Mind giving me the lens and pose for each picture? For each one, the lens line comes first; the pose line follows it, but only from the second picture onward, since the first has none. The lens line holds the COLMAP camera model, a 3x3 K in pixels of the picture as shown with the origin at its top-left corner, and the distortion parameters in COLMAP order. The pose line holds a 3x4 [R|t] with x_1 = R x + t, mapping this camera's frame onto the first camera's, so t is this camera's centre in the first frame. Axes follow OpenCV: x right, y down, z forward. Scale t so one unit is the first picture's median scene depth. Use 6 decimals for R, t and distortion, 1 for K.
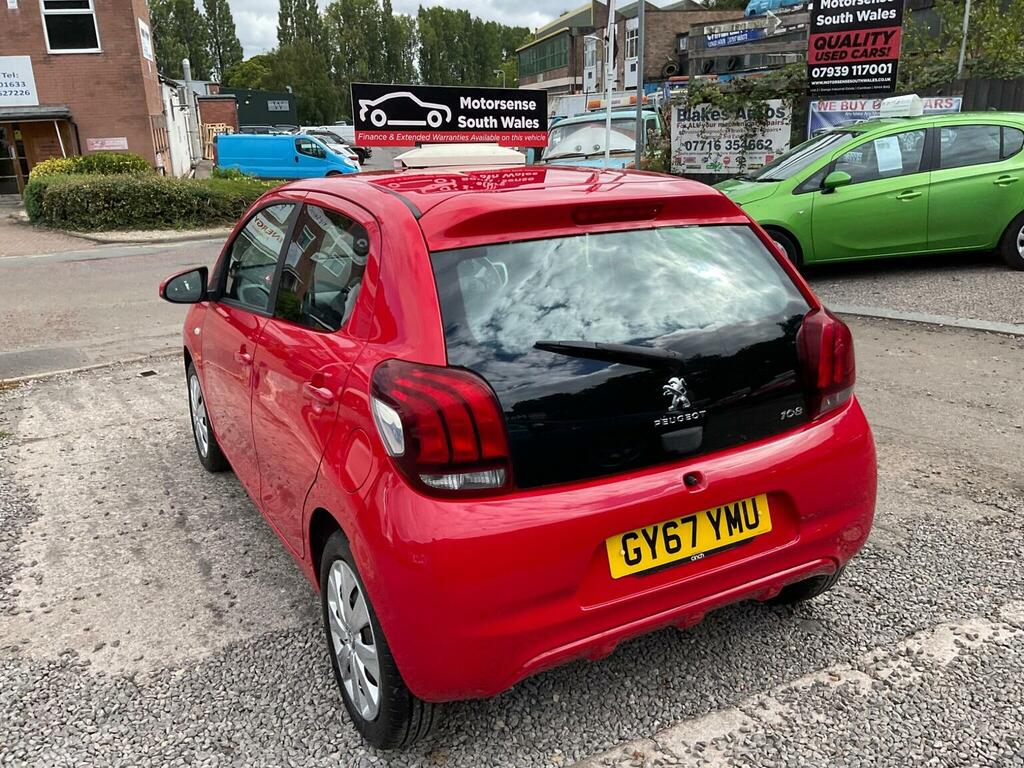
lens RADIAL K [[830.8, 0, 523.0], [0, 830.8, 385.8], [0, 0, 1]] dist [0.062490, -0.116159]
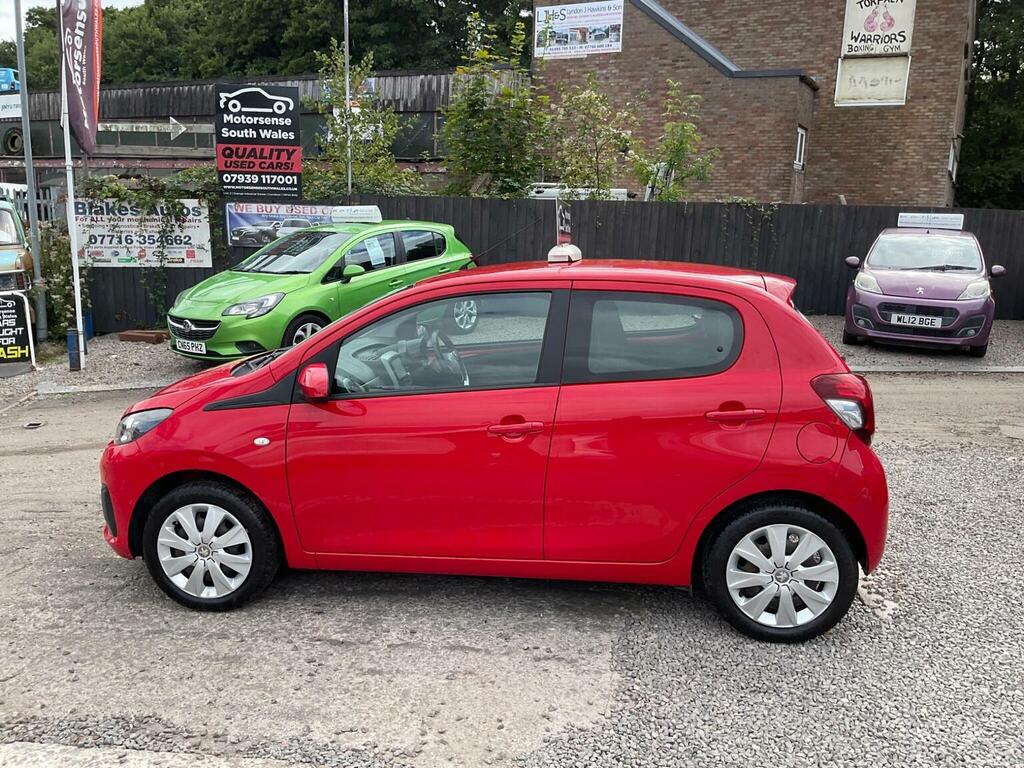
lens RADIAL K [[824.2, 0, 507.2], [0, 824.2, 388.3], [0, 0, 1]] dist [0.064956, -0.119293]
pose [[0.605824, -0.124025, 0.785872, -0.330020], [0.205392, 0.978672, -0.003883, -0.020894], [-0.768630, 0.163764, 0.618377, 0.081433]]
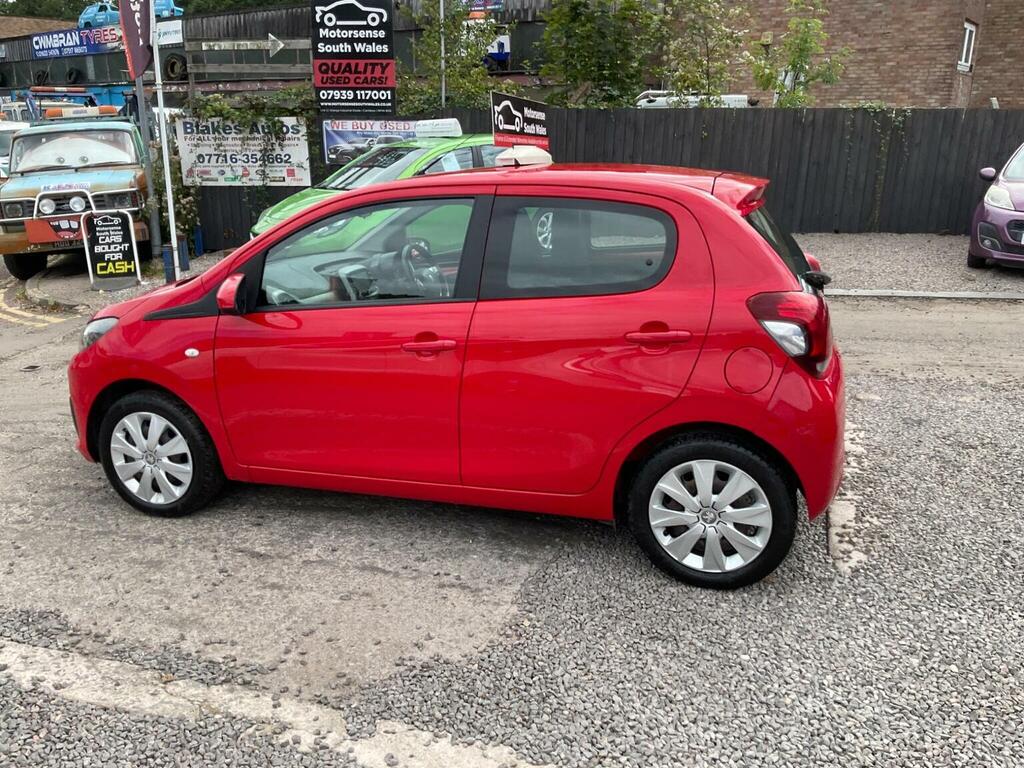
lens RADIAL K [[824.2, 0, 507.2], [0, 824.2, 388.3], [0, 0, 1]] dist [0.064956, -0.119293]
pose [[0.735691, -0.172647, 0.654944, -0.265770], [0.183272, 0.981638, 0.052899, -0.004093], [-0.652050, 0.081116, 0.753824, 0.040661]]
